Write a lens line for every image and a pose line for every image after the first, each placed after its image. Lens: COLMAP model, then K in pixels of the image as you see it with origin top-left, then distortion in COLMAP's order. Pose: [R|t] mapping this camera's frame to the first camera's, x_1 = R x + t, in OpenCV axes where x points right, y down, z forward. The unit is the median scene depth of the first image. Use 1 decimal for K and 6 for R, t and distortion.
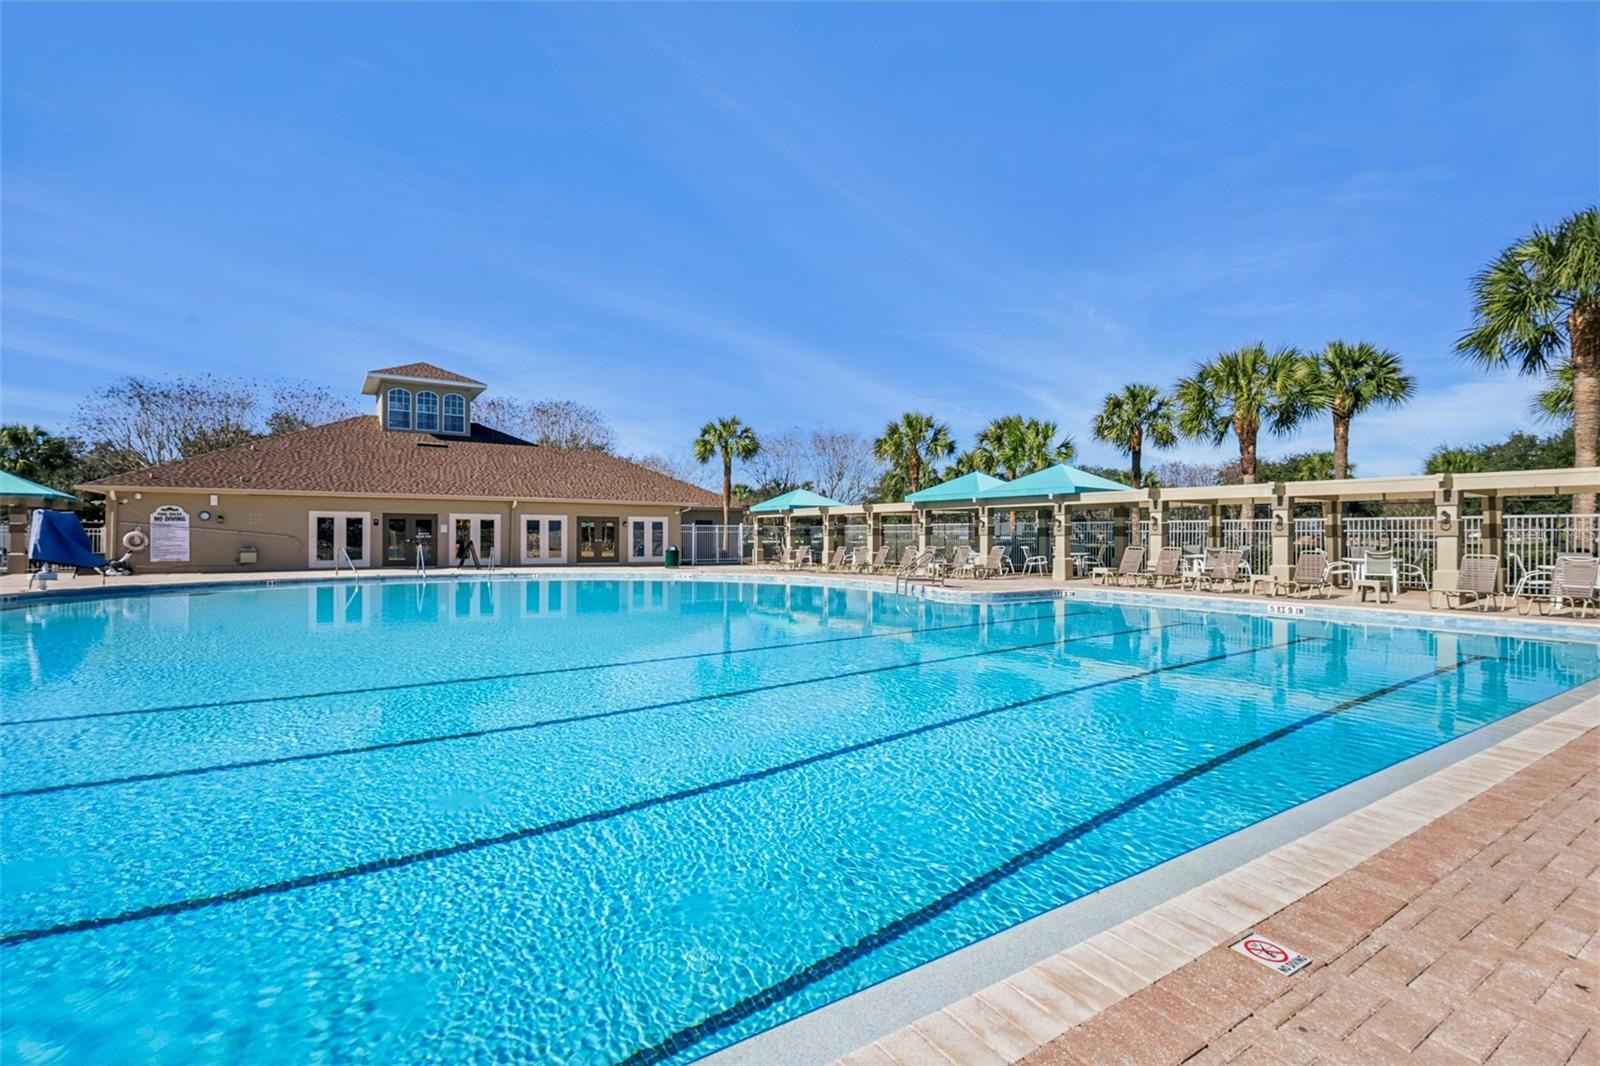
lens RADIAL K [[733.7, 0, 801.4], [0, 733.7, 534.7], [0, 0, 1]] dist [-0.004254, 0.001783]
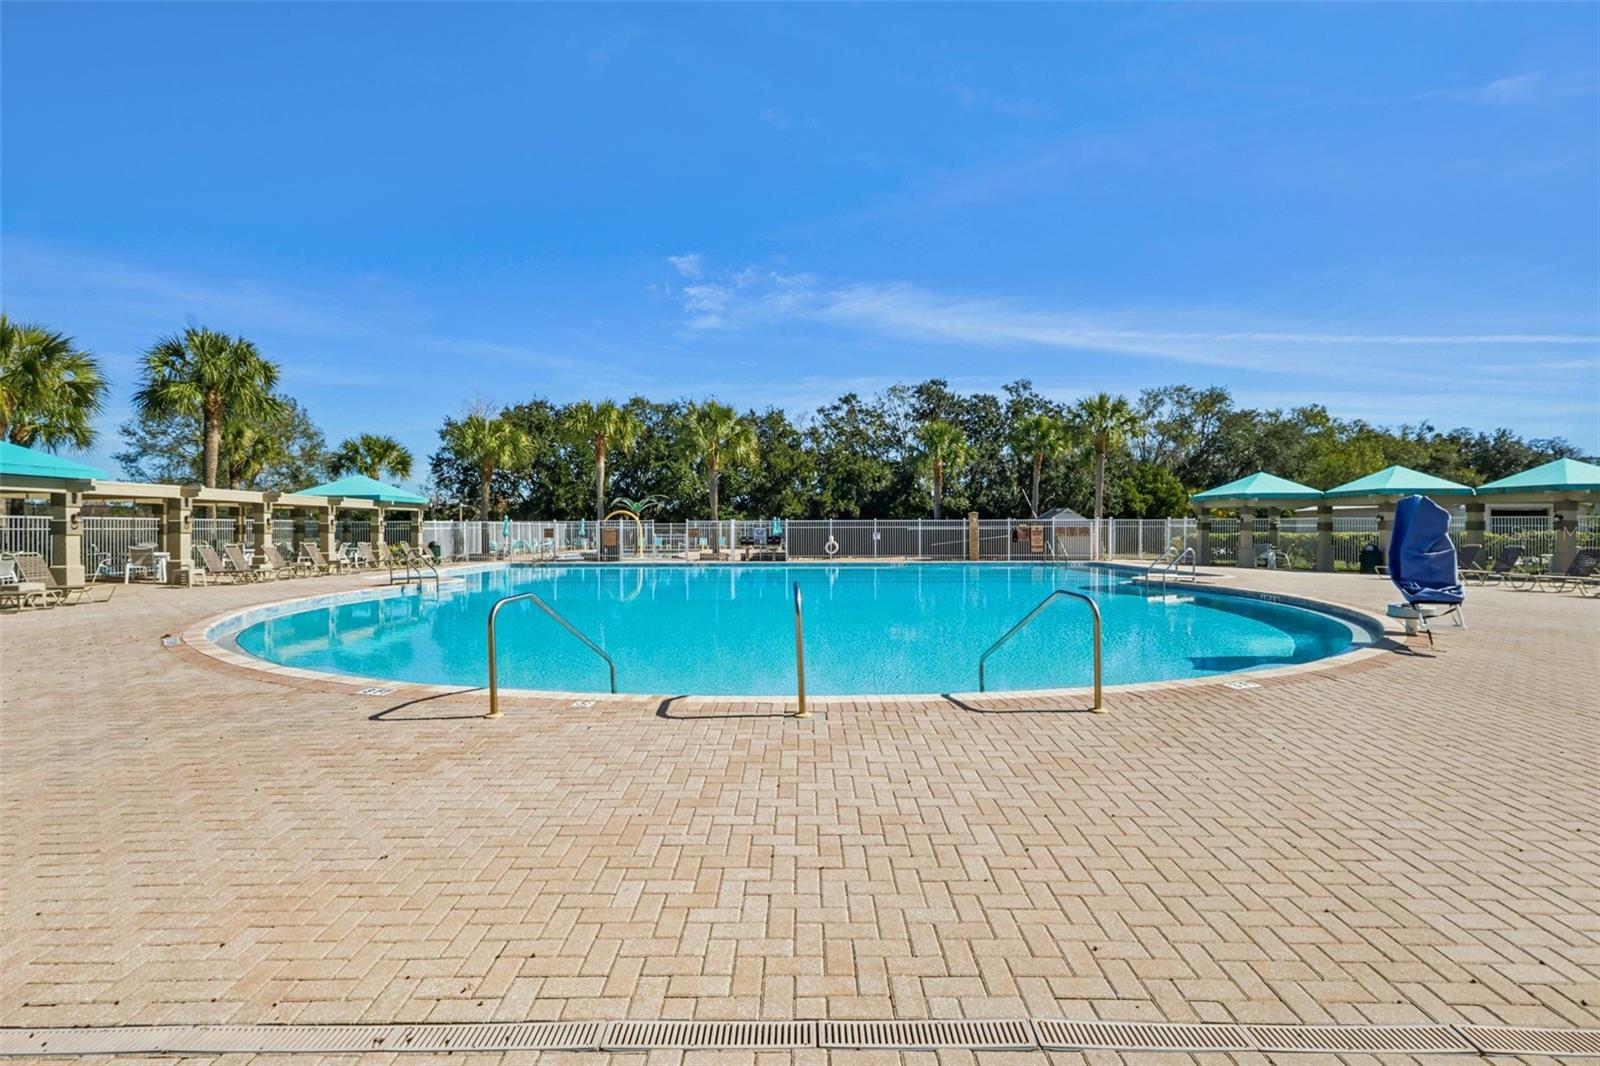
lens RADIAL K [[733.7, 0, 800.7], [0, 733.7, 532.3], [0, 0, 1]] dist [-0.004254, 0.001783]
pose [[-0.842266, 0.003284, 0.539052, -0.809273], [0.004827, 0.999987, 0.001450, 0.002277], [-0.539040, 0.003823, -0.842271, 1.374883]]
